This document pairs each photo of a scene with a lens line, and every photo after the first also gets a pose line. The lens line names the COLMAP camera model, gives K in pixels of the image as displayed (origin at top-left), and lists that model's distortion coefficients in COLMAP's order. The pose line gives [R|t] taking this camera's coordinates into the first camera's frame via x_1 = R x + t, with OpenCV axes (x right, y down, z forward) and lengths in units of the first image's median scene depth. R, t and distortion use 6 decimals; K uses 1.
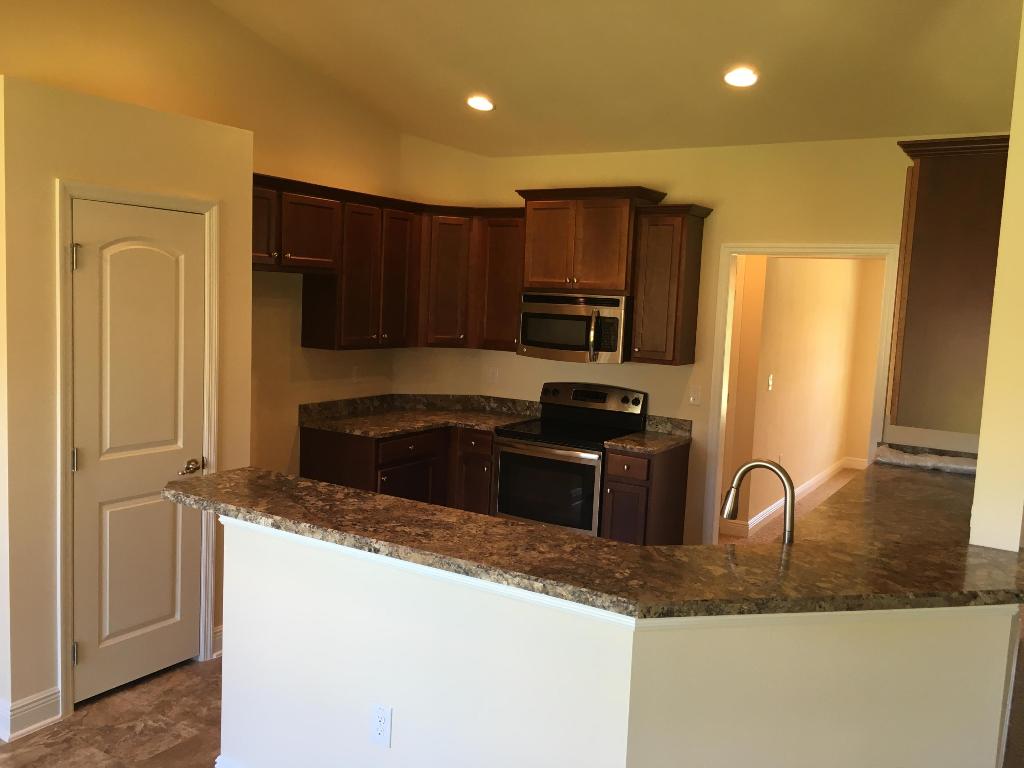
lens RADIAL K [[876.2, 0, 513.0], [0, 876.2, 385.1], [0, 0, 1]] dist [0.048271, -0.040241]
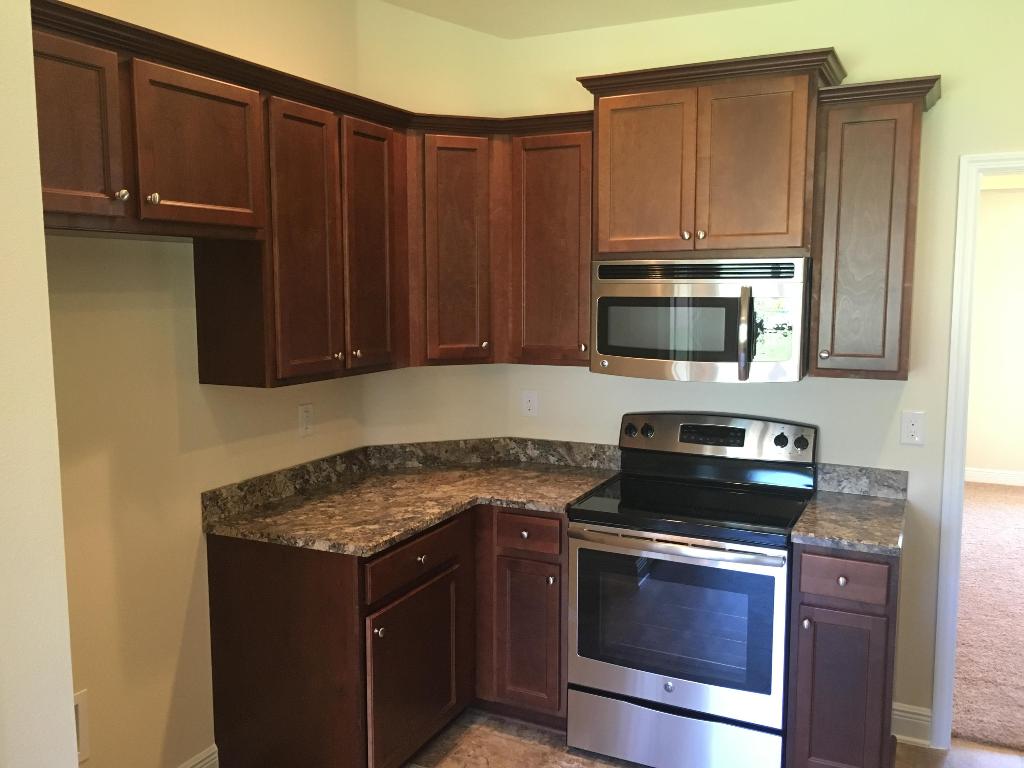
lens RADIAL K [[876.2, 0, 510.6], [0, 876.2, 381.6], [0, 0, 1]] dist [0.048271, -0.040241]
pose [[0.994247, -0.057356, 0.090459, -0.100422], [0.056206, 0.998303, 0.015215, -0.040762], [-0.091178, -0.010043, 0.995784, 0.444282]]
